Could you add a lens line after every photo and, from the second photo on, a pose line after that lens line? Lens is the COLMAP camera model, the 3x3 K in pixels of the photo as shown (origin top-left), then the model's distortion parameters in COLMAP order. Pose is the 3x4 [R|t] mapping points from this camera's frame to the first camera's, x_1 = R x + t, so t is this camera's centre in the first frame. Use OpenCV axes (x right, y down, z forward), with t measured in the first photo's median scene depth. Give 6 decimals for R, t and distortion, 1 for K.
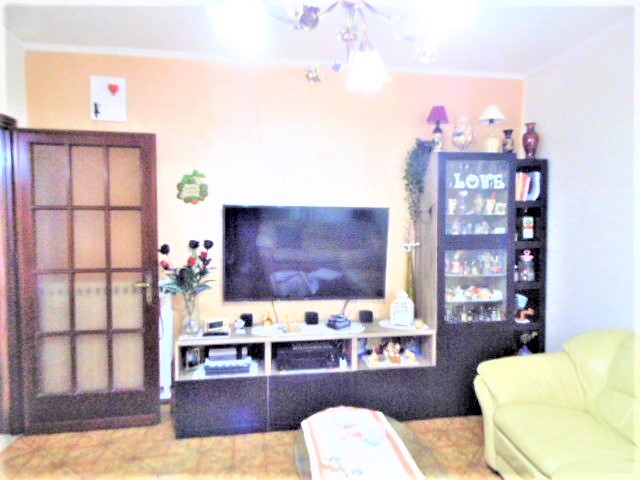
lens RADIAL K [[419.0, 0, 320.0], [0, 419.0, 240.0], [0, 0, 1]] dist [0.009573, -0.013687]
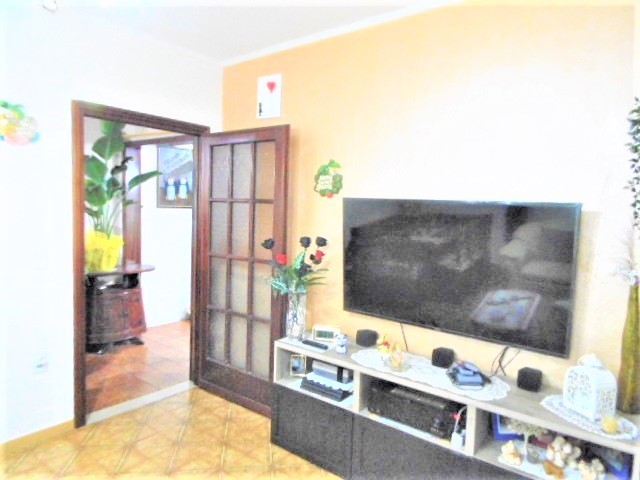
lens RADIAL K [[419.0, 0, 320.0], [0, 419.0, 240.0], [0, 0, 1]] dist [0.009573, -0.013687]
pose [[0.683829, 0.070506, -0.726228, 0.370869], [-0.072475, 0.996962, 0.028547, -0.019327], [0.726034, 0.033112, 0.686861, 0.386897]]
